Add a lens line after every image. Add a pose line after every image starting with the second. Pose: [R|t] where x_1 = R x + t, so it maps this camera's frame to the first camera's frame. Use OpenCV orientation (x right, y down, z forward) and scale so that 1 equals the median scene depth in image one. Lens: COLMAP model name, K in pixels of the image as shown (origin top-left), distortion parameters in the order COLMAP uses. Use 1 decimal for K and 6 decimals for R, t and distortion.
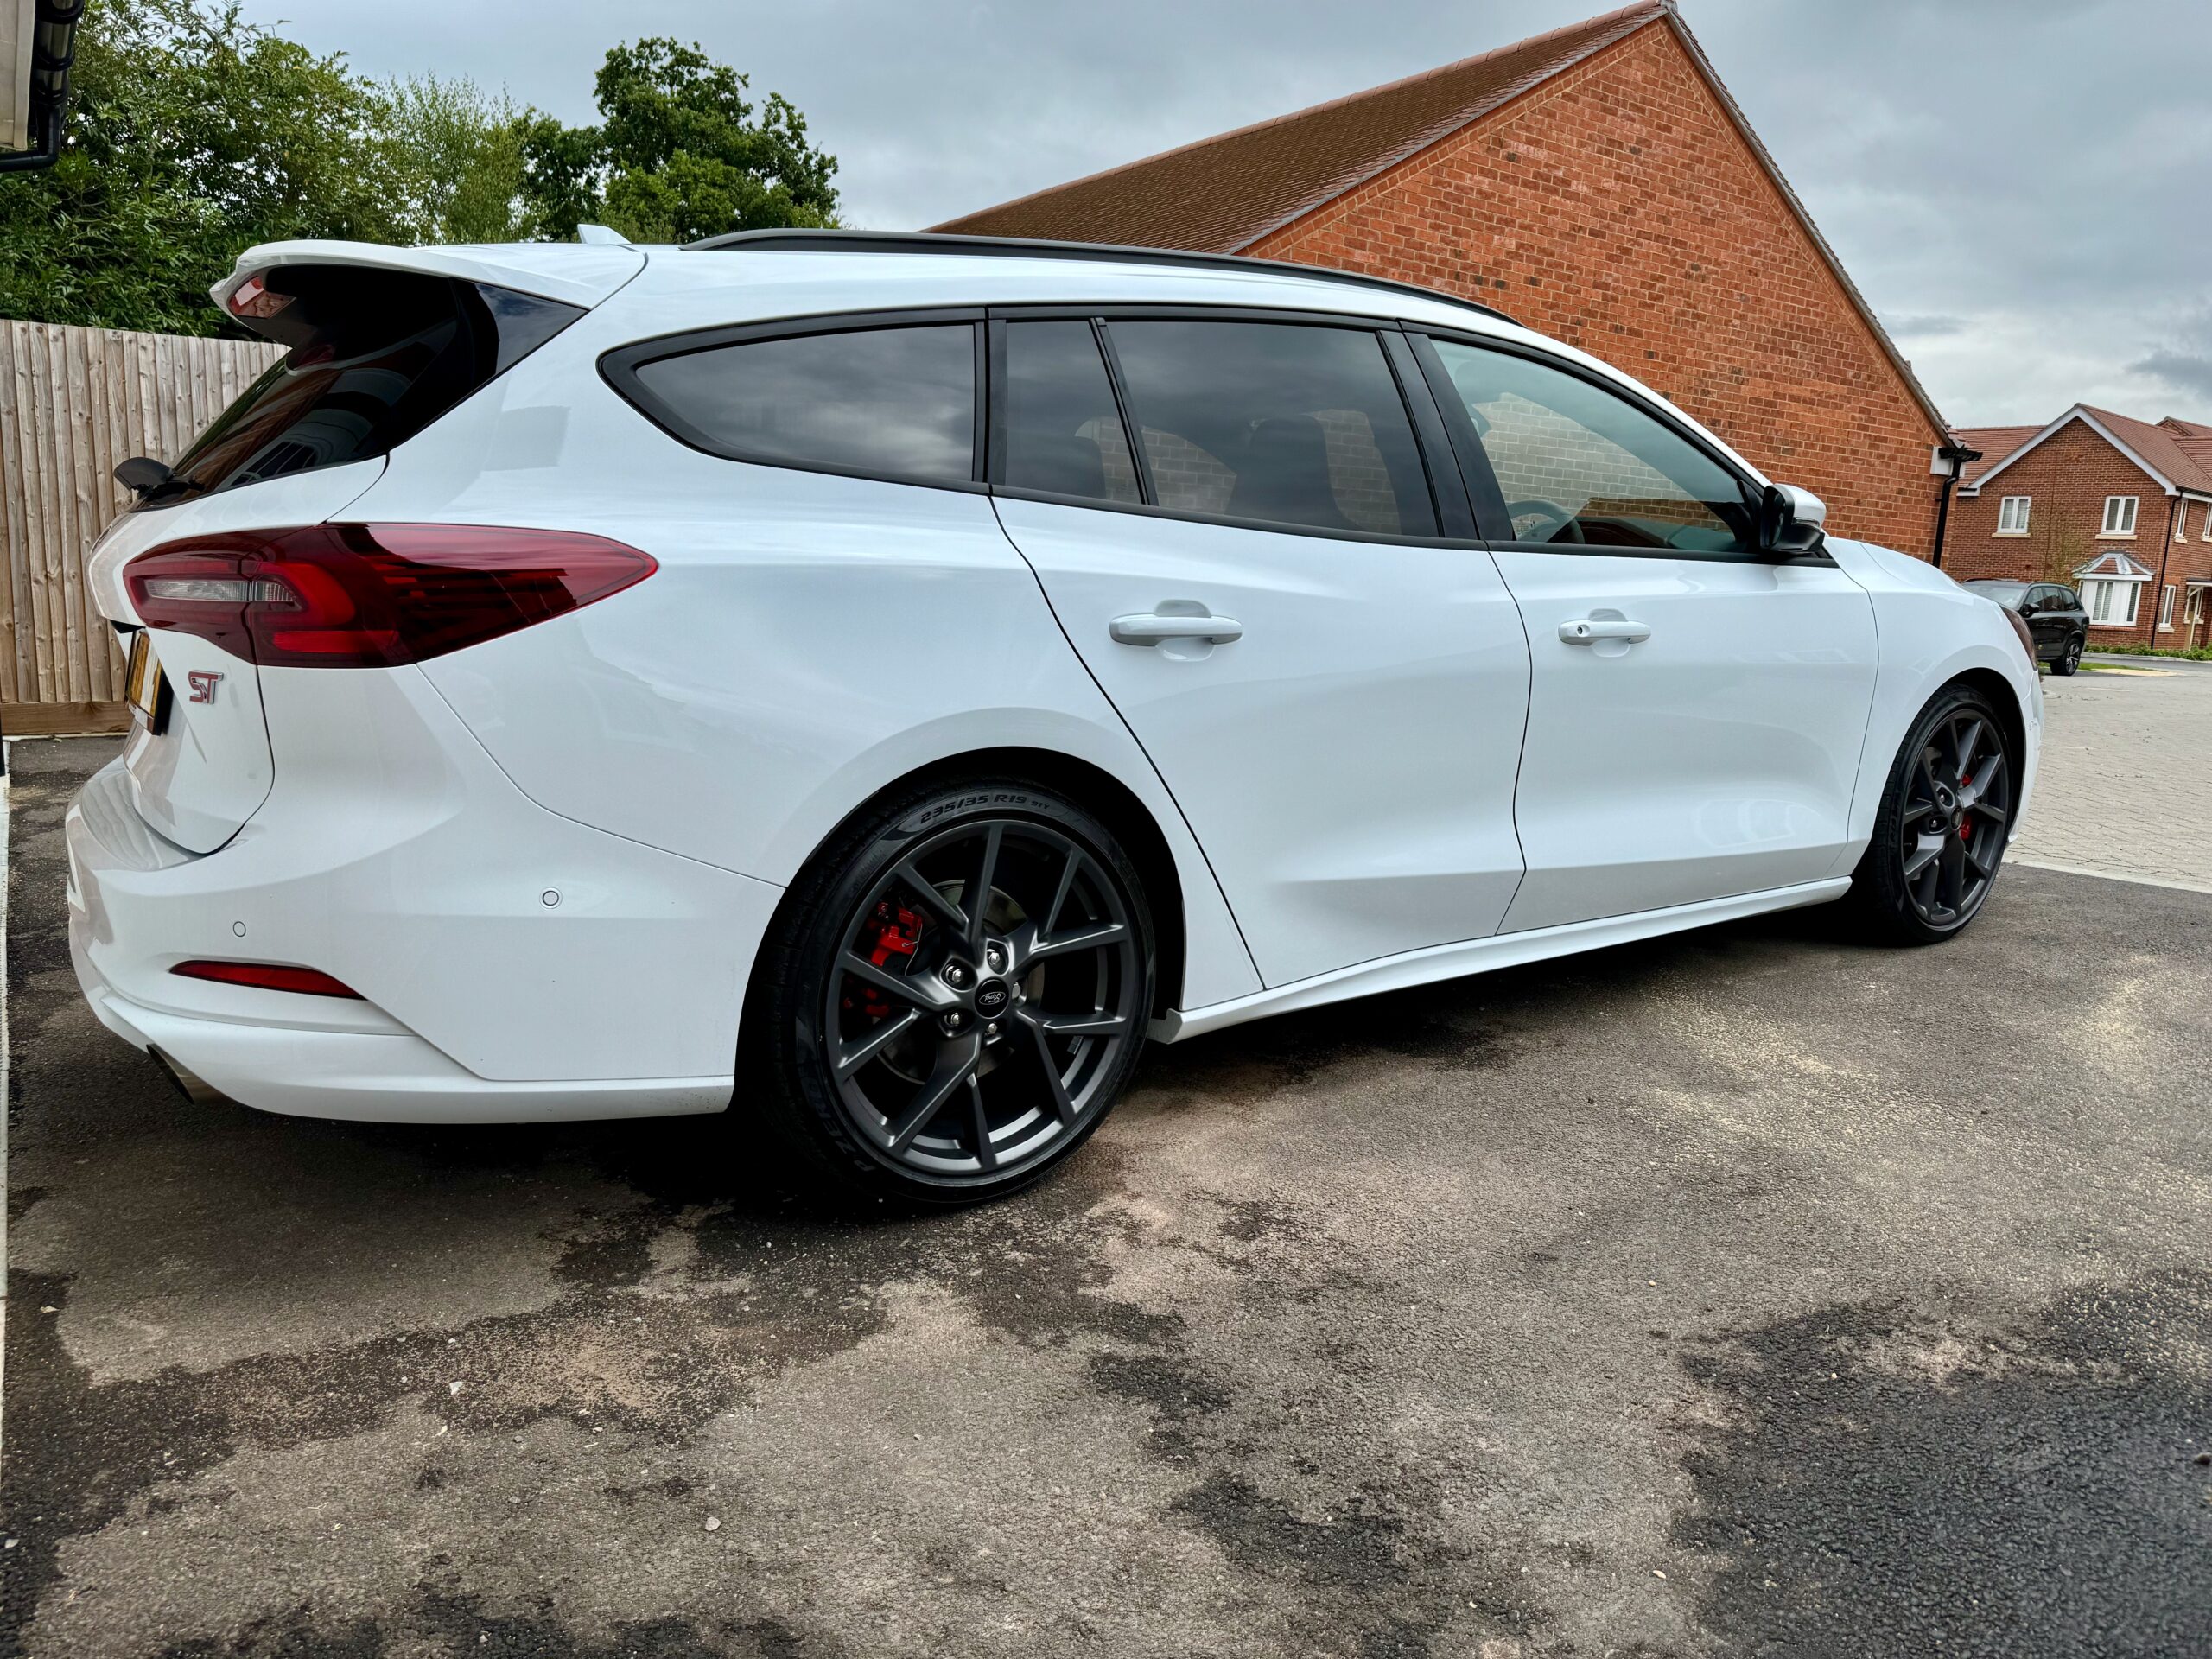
lens RADIAL K [[1558.7, 0, 1078.4], [0, 1558.7, 830.9], [0, 0, 1]] dist [0.024903, -0.034374]
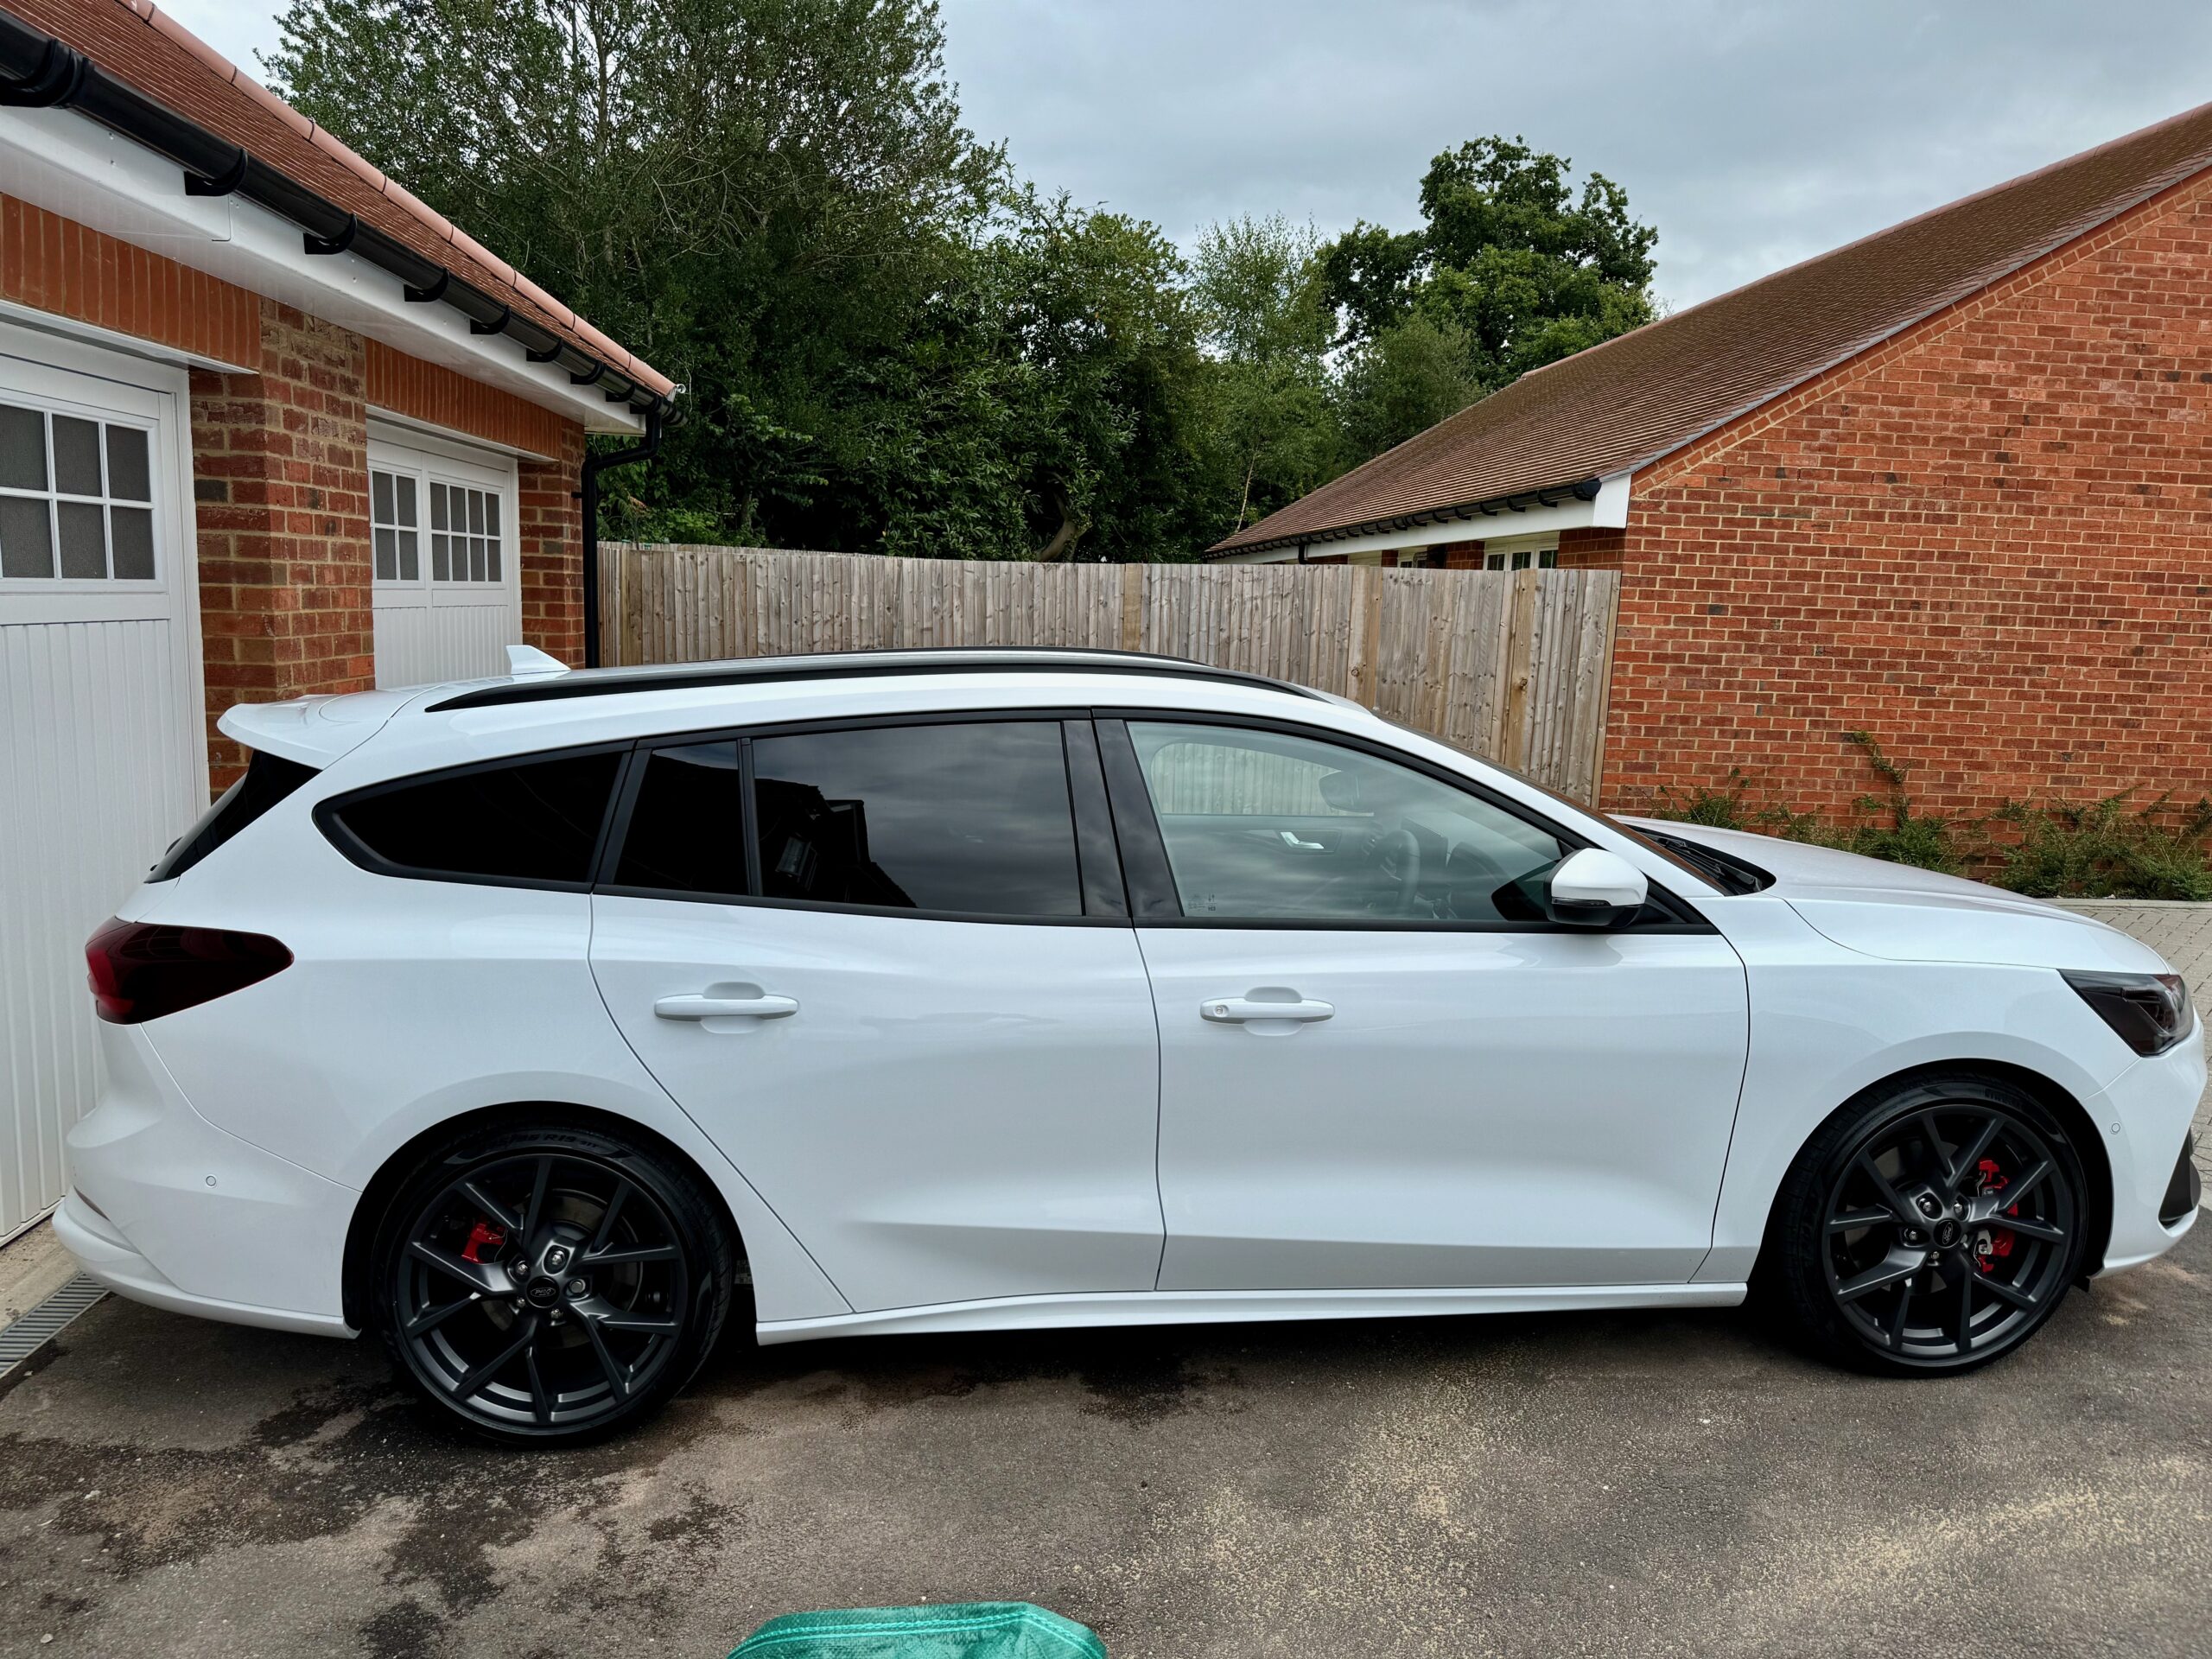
lens RADIAL K [[1558.7, 0, 1078.4], [0, 1558.7, 830.9], [0, 0, 1]] dist [0.024903, -0.034374]
pose [[0.860917, 0.058550, -0.505365, 0.194642], [-0.077835, 0.996819, -0.017108, -0.057596], [0.502756, 0.054064, 0.862736, 0.018451]]
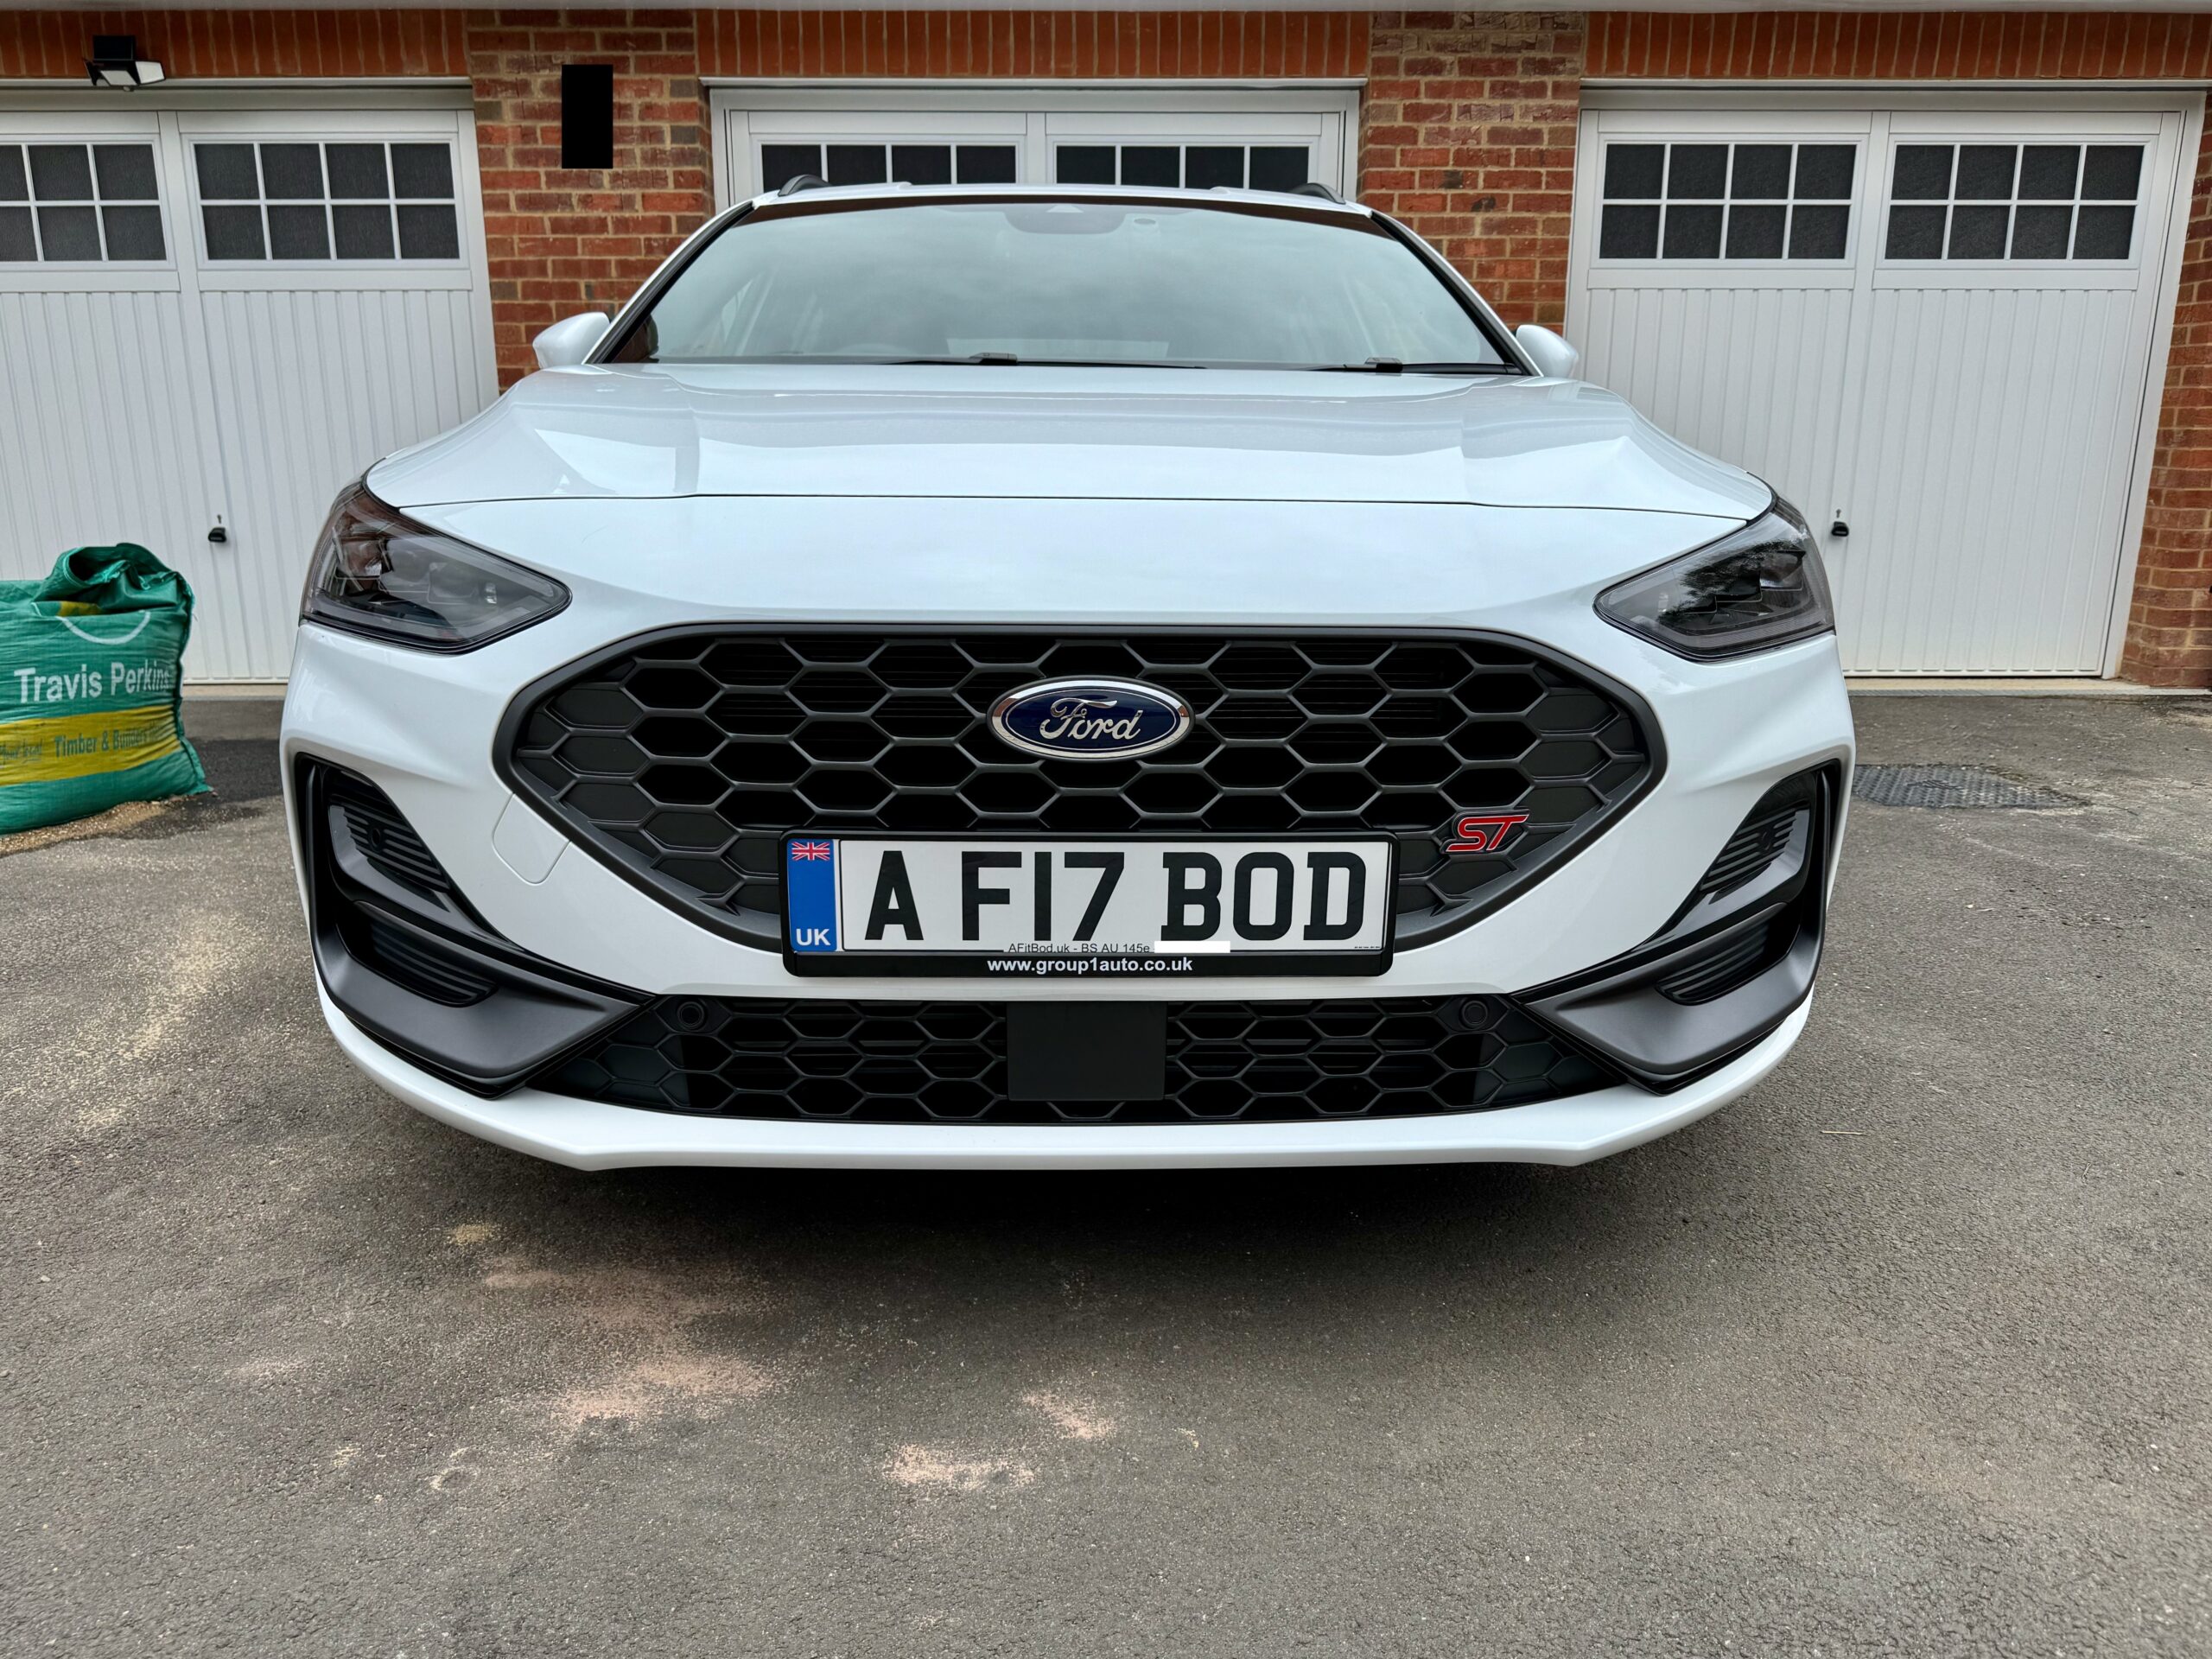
lens RADIAL K [[1620.3, 0, 1177.5], [0, 1620.3, 860.3], [0, 0, 1]] dist [-0.008058, -0.009218]
pose [[-0.522323, 0.182700, -0.832946, 0.314786], [-0.156011, 0.939819, 0.303974, -0.078833], [0.838355, 0.288721, -0.462386, 0.528774]]
